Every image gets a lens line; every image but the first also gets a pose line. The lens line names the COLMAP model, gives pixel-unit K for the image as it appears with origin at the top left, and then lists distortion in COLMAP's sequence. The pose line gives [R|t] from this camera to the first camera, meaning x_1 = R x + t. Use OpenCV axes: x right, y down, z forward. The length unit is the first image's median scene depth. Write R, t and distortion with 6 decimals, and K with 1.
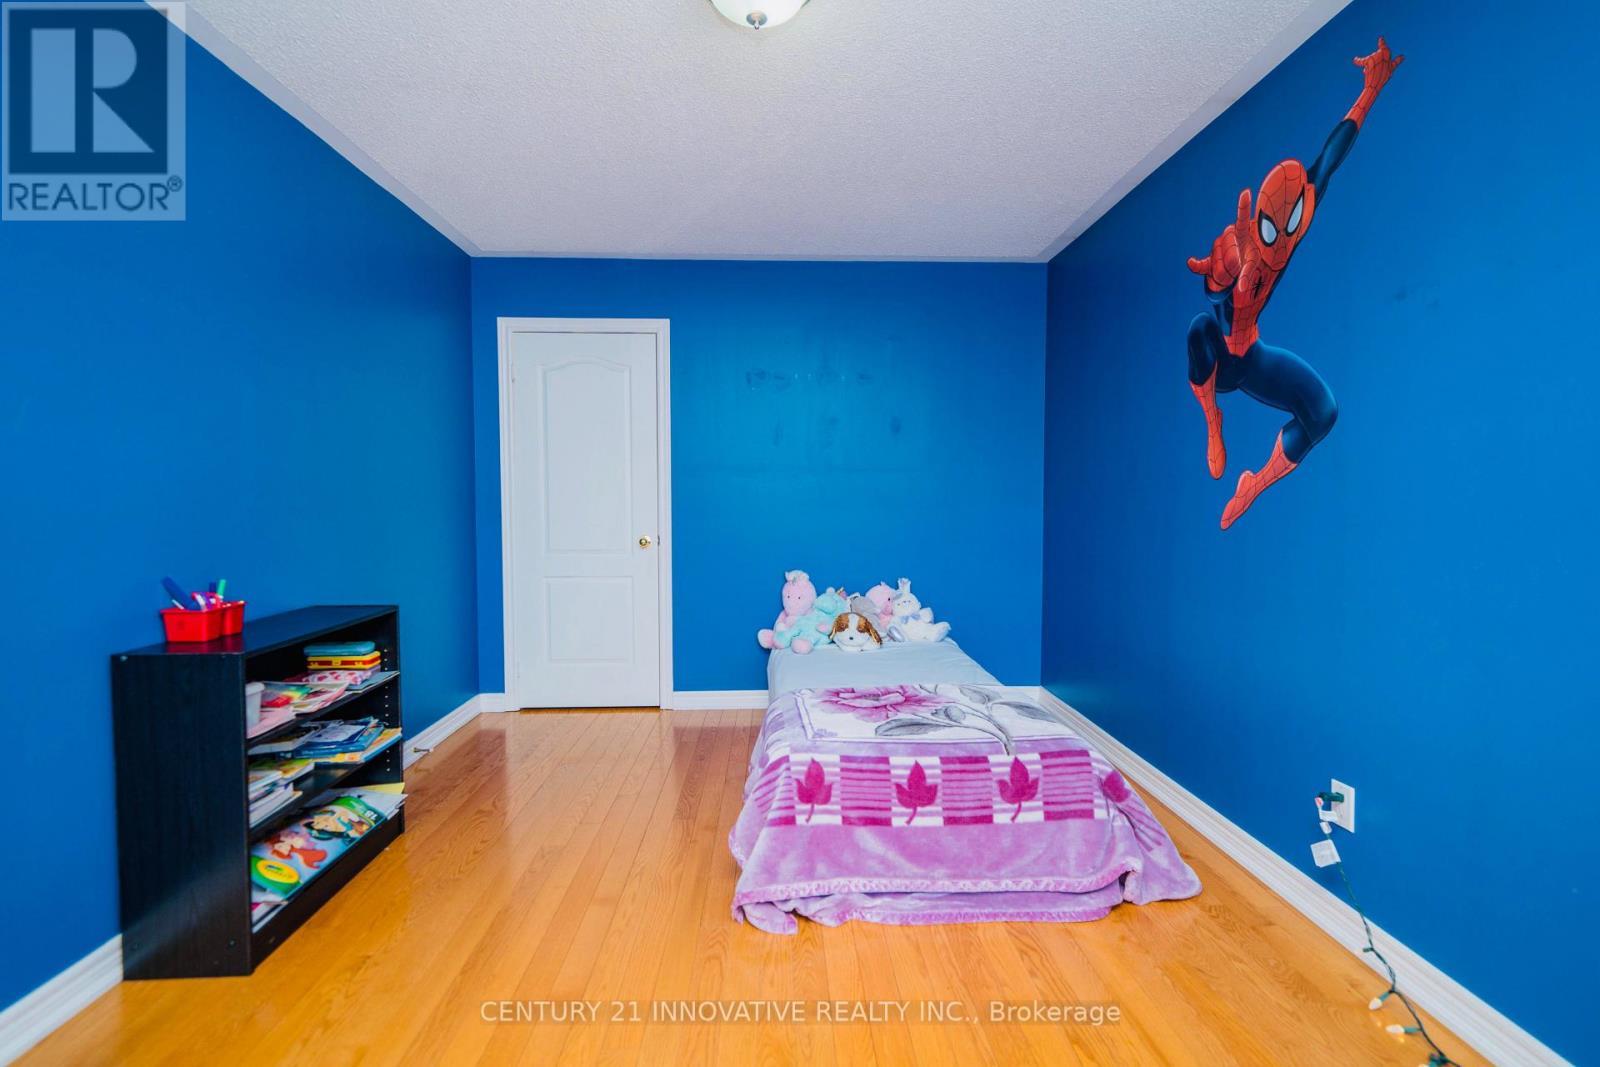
lens RADIAL K [[686.2, 0, 785.4], [0, 686.2, 530.5], [0, 0, 1]] dist [0.009918, 0.000487]
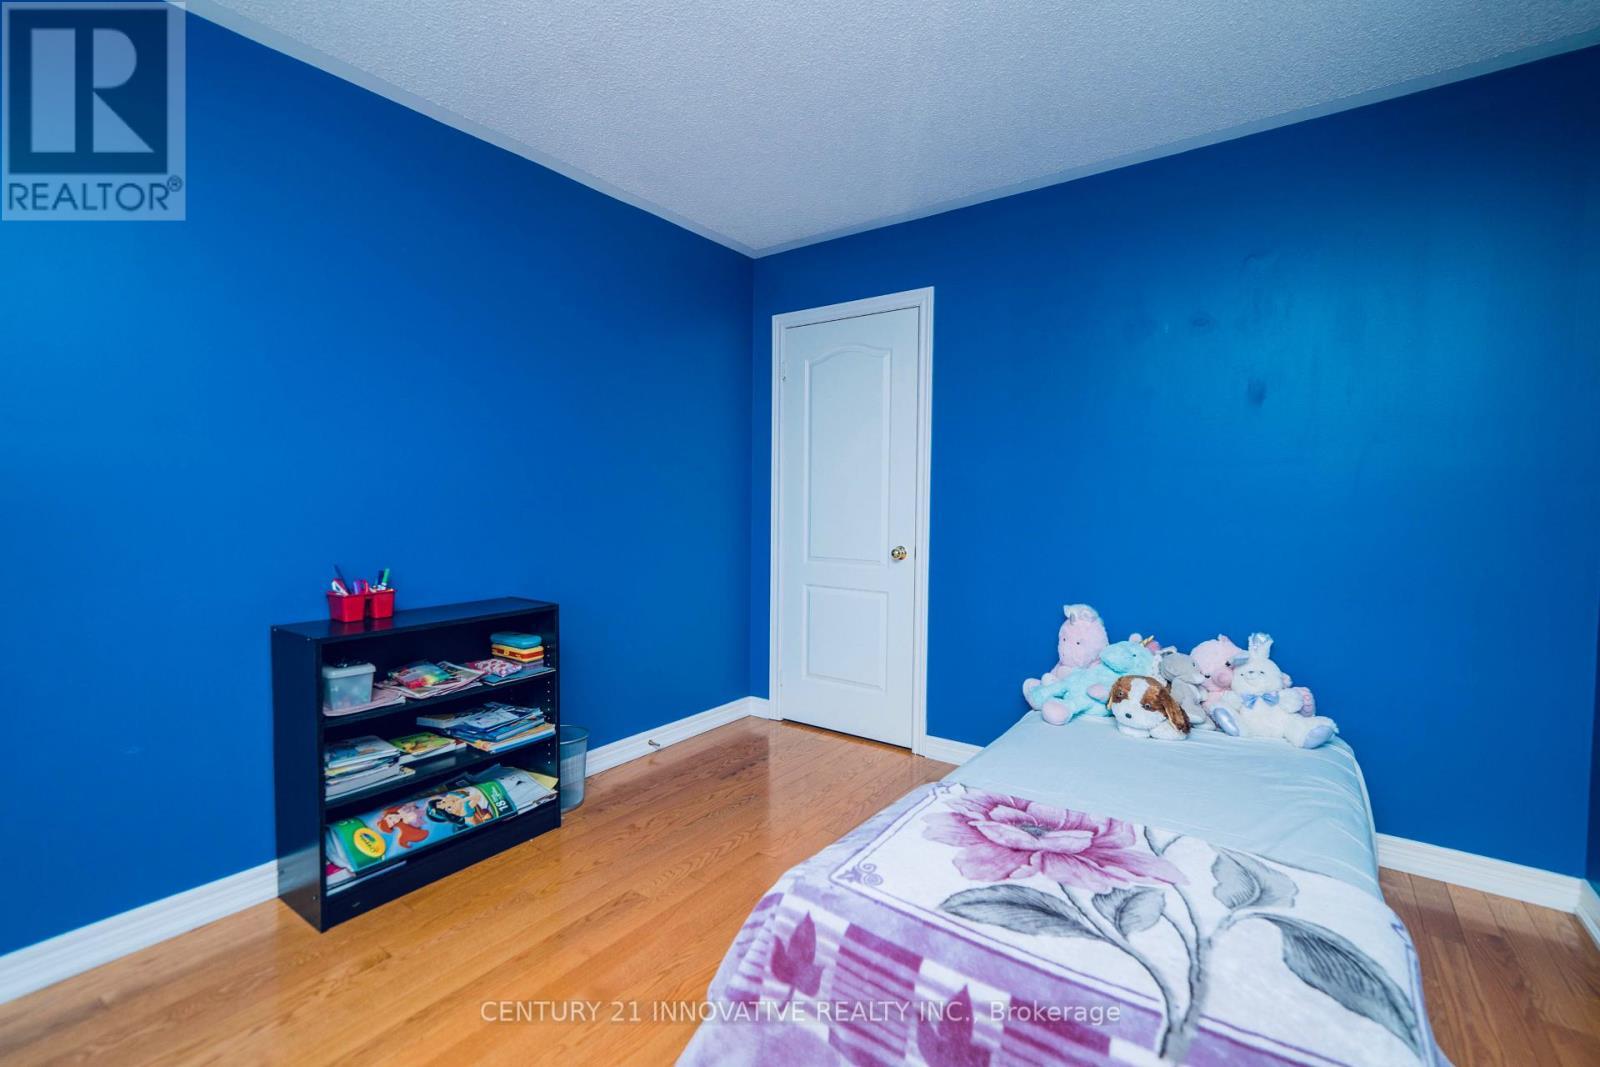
lens RADIAL K [[686.2, 0, 807.4], [0, 686.2, 525.9], [0, 0, 1]] dist [0.009918, 0.000487]
pose [[0.806350, 0.032110, -0.590567, 0.349159], [-0.038257, 0.999266, 0.002096, -0.024029], [0.590200, 0.020903, 0.806986, 0.412457]]
